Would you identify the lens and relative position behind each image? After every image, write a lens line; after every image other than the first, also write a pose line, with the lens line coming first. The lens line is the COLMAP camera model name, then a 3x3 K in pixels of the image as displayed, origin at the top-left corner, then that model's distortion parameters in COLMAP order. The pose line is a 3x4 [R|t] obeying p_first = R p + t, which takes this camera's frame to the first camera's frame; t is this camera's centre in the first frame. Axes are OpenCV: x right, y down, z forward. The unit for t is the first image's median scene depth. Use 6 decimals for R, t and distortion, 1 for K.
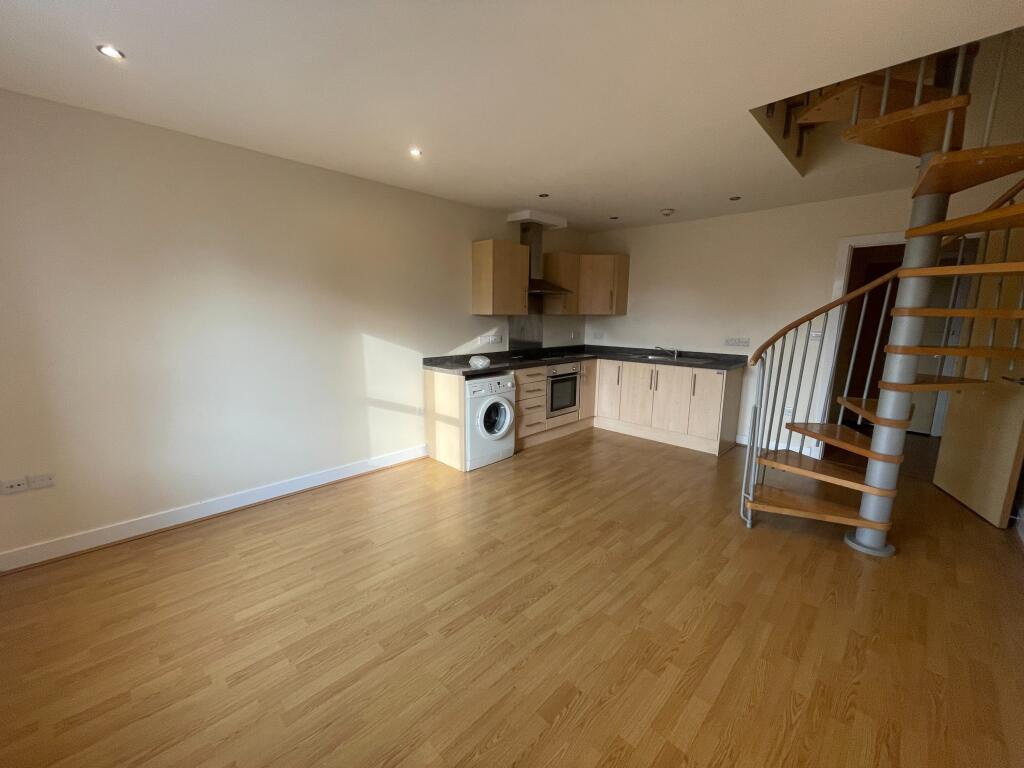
lens RADIAL K [[416.4, 0, 508.0], [0, 416.4, 387.7], [0, 0, 1]] dist [0.011559, 0.000126]
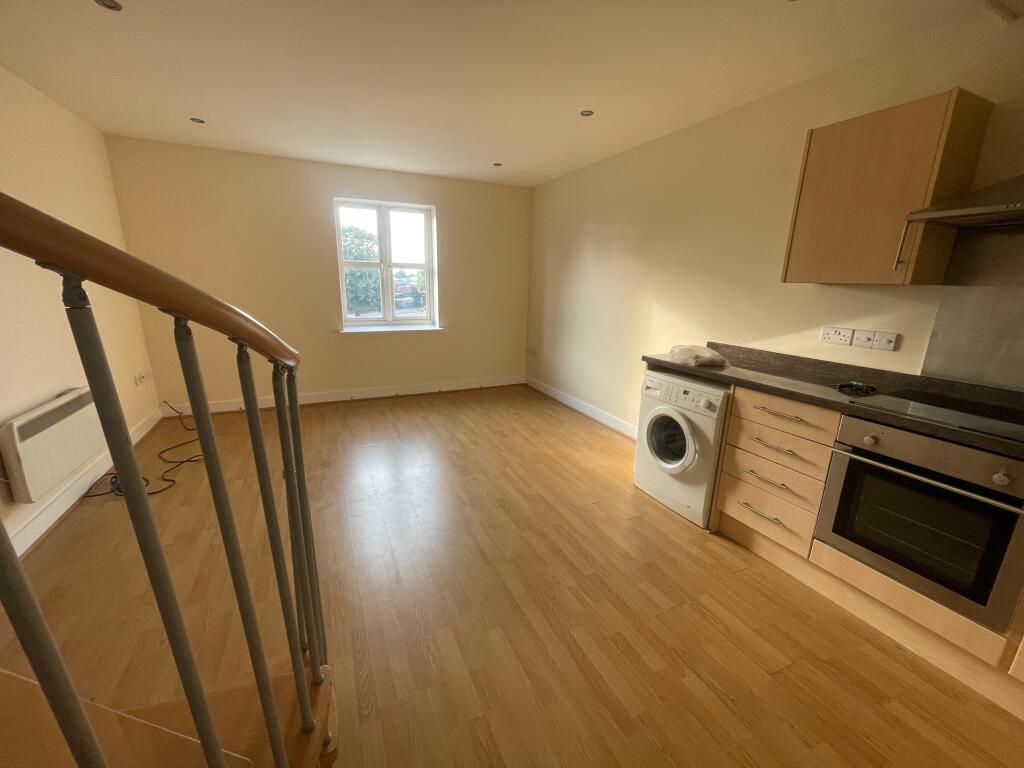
lens RADIAL K [[416.4, 0, 509.8], [0, 416.4, 389.6], [0, 0, 1]] dist [0.011559, 0.000126]
pose [[-0.351333, 0.225298, -0.908739, 0.831567], [-0.187632, 0.933980, 0.304098, -0.202520], [0.917256, 0.277348, -0.285865, 1.212748]]
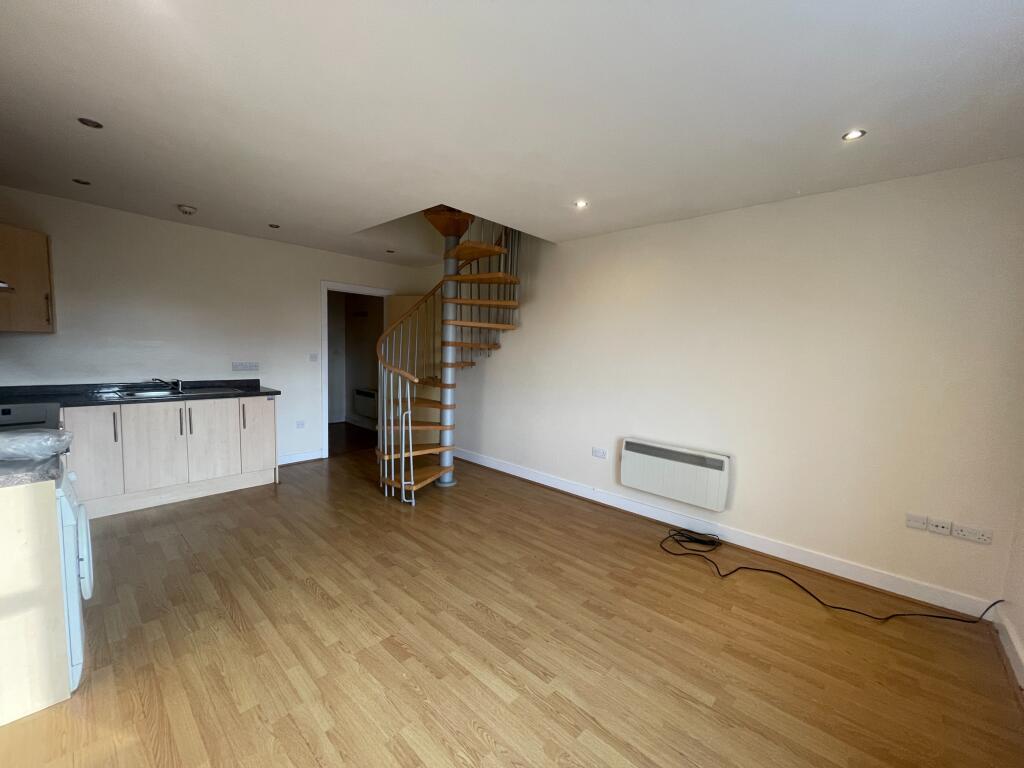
lens RADIAL K [[416.4, 0, 510.6], [0, 416.4, 384.3], [0, 0, 1]] dist [0.011559, 0.000126]
pose [[-0.036624, -0.099769, 0.994336, -0.660510], [0.141151, 0.984512, 0.103982, -0.124369], [-0.989310, 0.144160, -0.021975, 0.641414]]
